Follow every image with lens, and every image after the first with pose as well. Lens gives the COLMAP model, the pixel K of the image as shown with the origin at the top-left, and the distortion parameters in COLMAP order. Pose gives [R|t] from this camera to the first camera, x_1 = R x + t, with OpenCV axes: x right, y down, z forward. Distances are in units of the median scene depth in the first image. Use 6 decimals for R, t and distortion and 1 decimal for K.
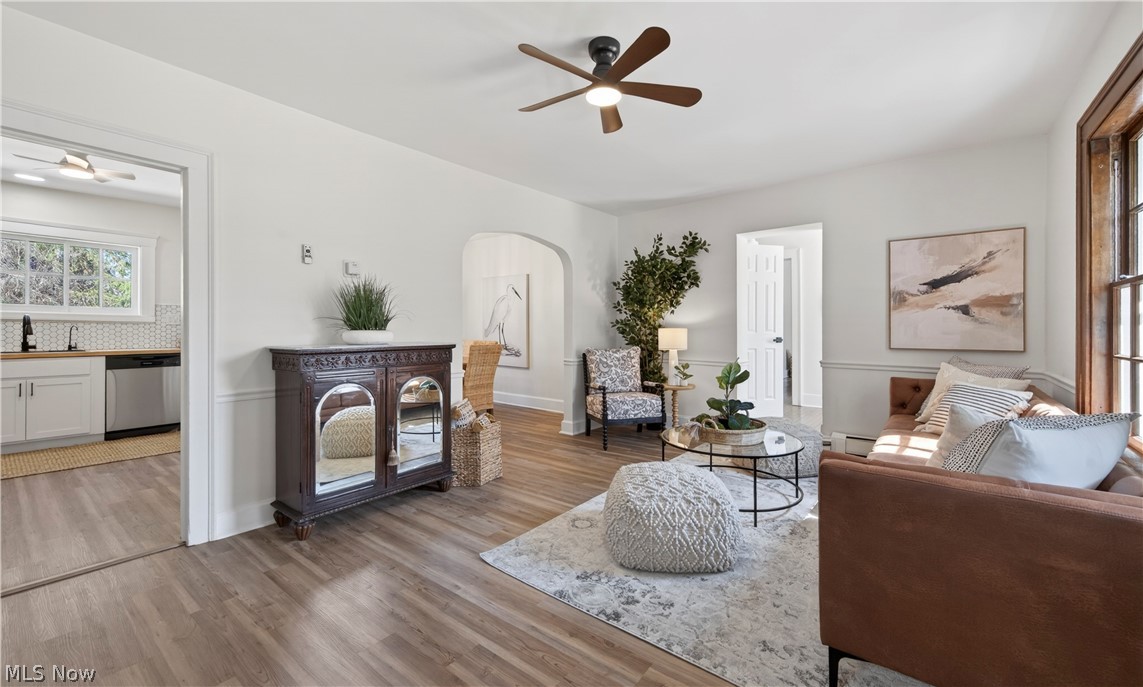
lens RADIAL K [[468.3, 0, 593.7], [0, 468.3, 327.6], [0, 0, 1]] dist [0.007682, 0.000525]
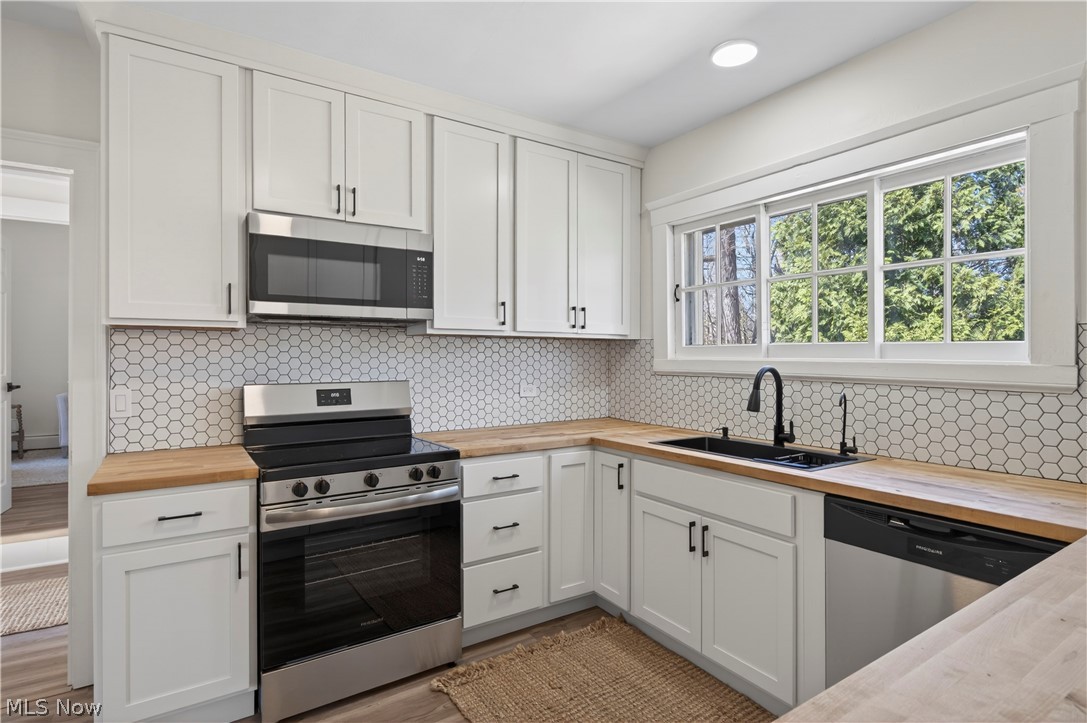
lens RADIAL K [[554.2, 0, 548.2], [0, 554.2, 363.3], [0, 0, 1]] dist [0.004419, 0.002756]
pose [[-0.329334, -0.002086, -0.944211, -0.565868], [-0.010782, 0.999941, 0.001552, -0.024708], [0.944152, 0.010691, -0.329337, 0.871019]]
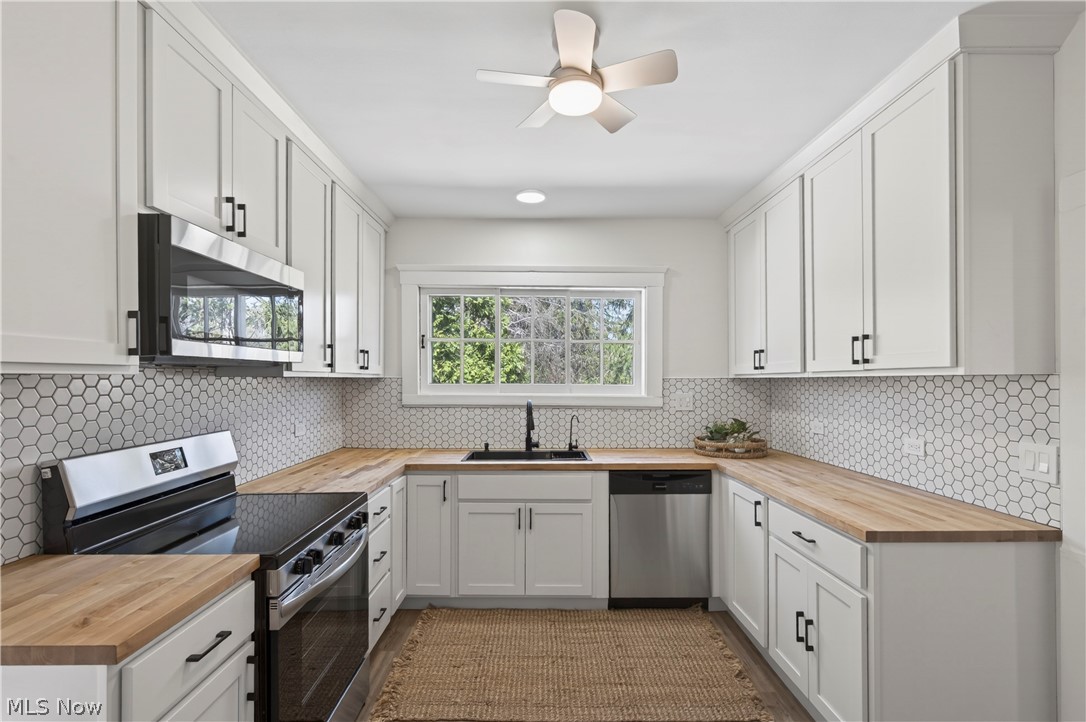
lens RADIAL K [[492.7, 0, 538.9], [0, 492.7, 384.9], [0, 0, 1]] dist [-0.000408, -0.000375]
pose [[0.611012, 0.001413, -0.791620, -0.552305], [0.000449, 0.999998, 0.002132, -0.044299], [0.791621, -0.001658, 0.611010, 0.510290]]
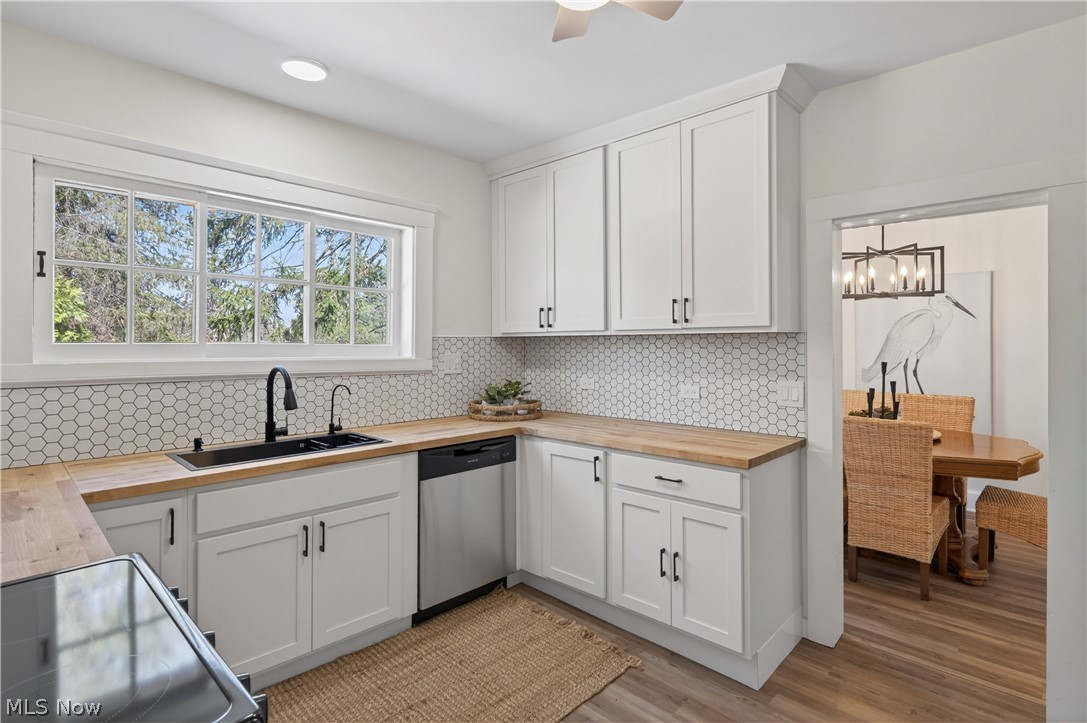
lens RADIAL K [[554.2, 0, 562.5], [0, 554.2, 346.6], [0, 0, 1]] dist [0.004419, 0.002756]
pose [[0.995376, -0.007625, -0.095754, -0.771230], [0.007586, 0.999971, -0.000767, -0.038610], [0.095757, 0.000037, 0.995405, 0.427948]]
